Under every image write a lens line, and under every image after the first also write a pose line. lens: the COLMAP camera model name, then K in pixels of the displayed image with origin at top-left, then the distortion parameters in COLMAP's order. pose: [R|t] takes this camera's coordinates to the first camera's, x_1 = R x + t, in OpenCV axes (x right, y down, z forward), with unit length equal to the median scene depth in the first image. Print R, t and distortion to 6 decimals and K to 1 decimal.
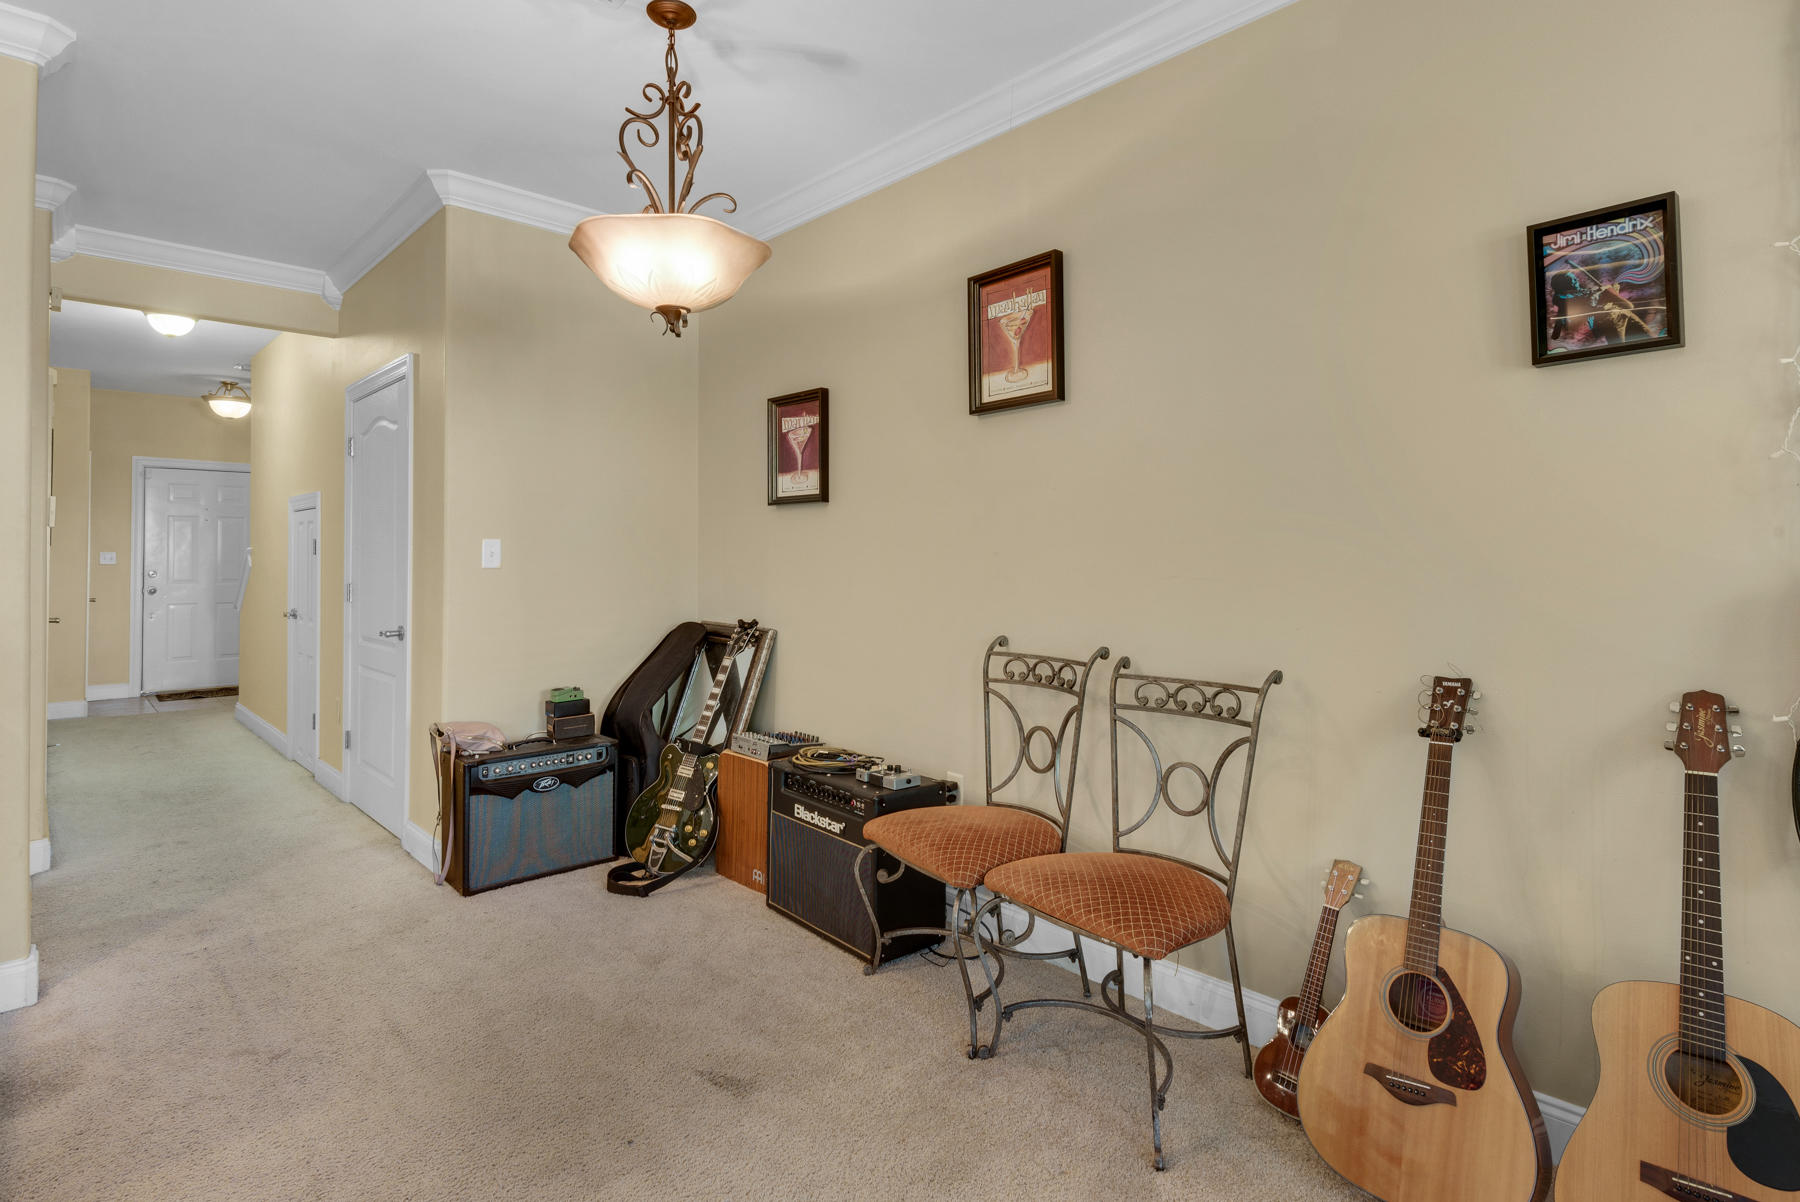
lens RADIAL K [[884.7, 0, 905.6], [0, 884.7, 554.7], [0, 0, 1]] dist [0.021336, -0.012254]
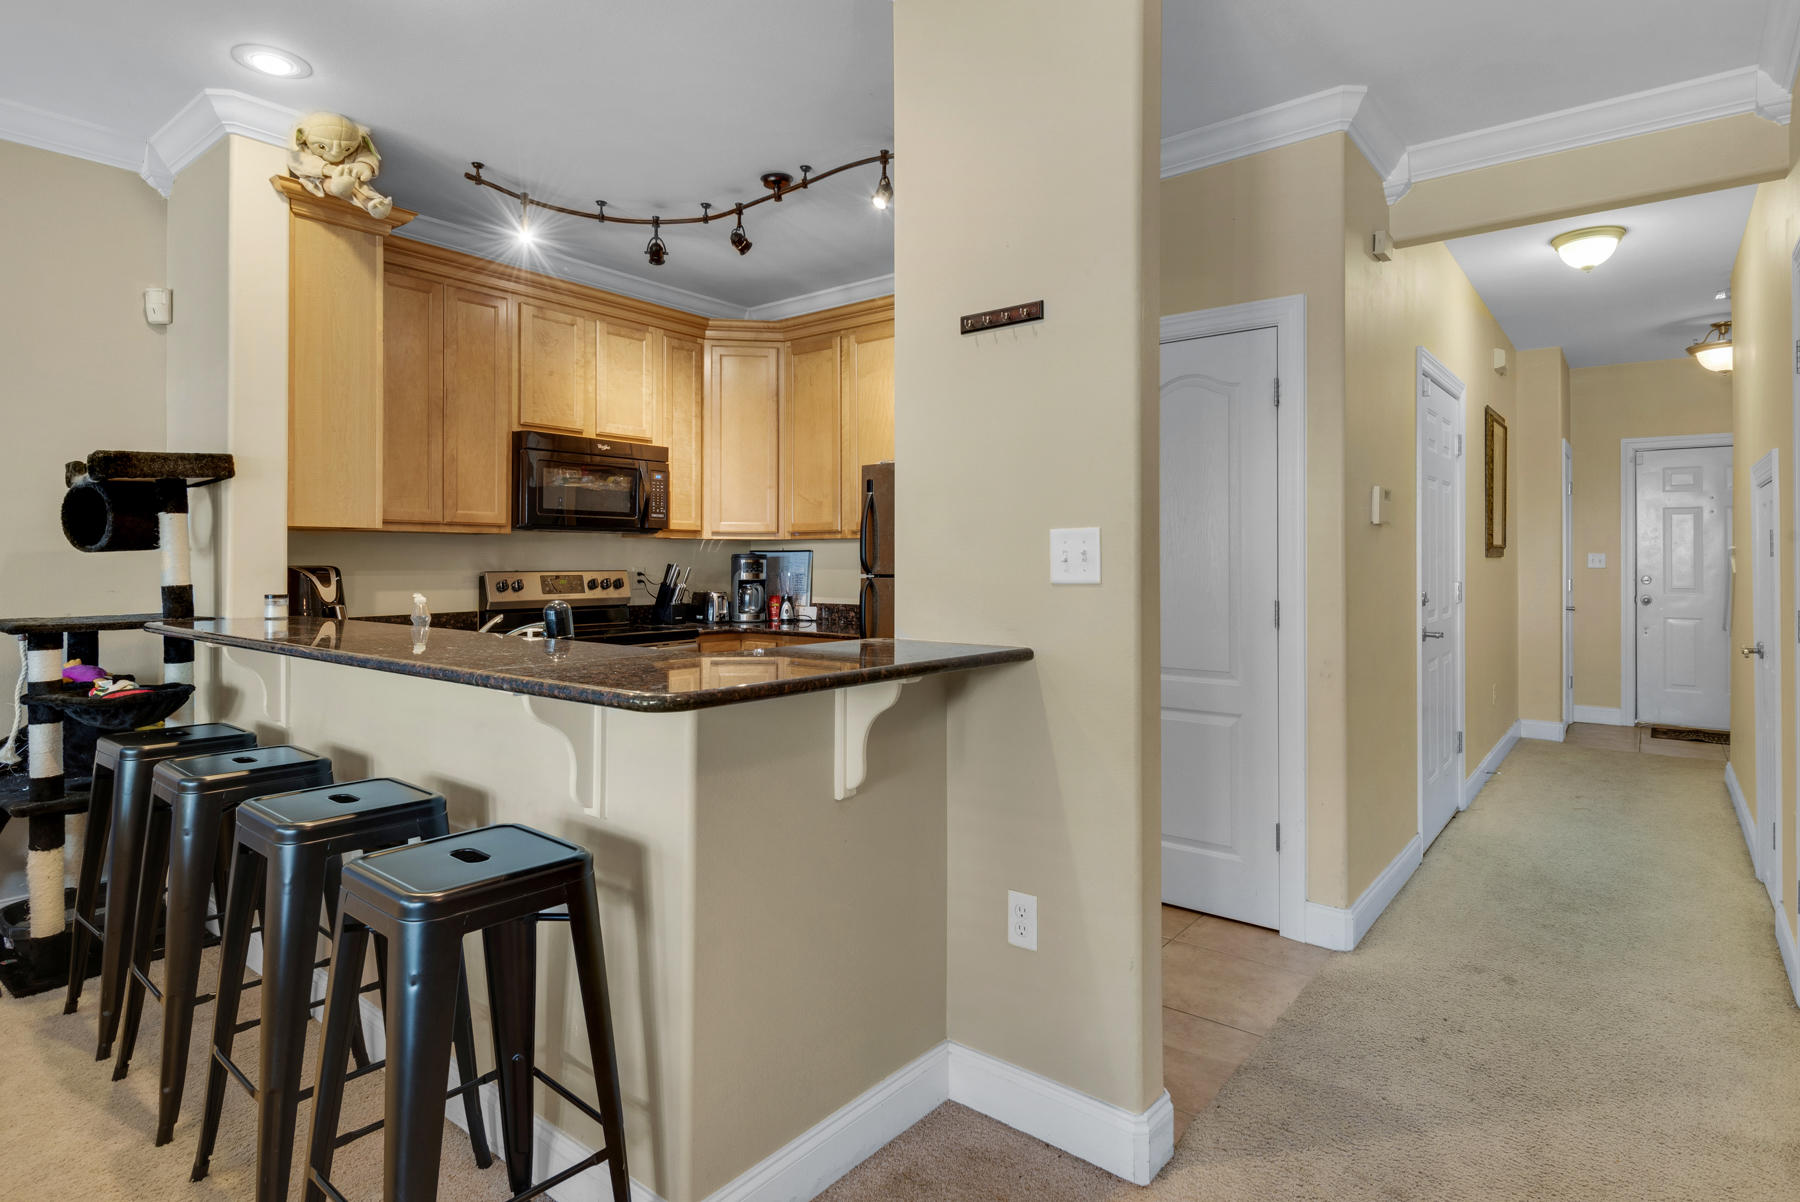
lens RADIAL K [[938.9, 0, 926.6], [0, 938.9, 550.2], [0, 0, 1]] dist [0.010773, -0.004793]
pose [[0.142102, -0.008725, -0.989814, -0.083044], [0.003739, 0.999959, -0.008277, -0.001105], [0.989845, -0.002525, 0.142129, 0.240657]]
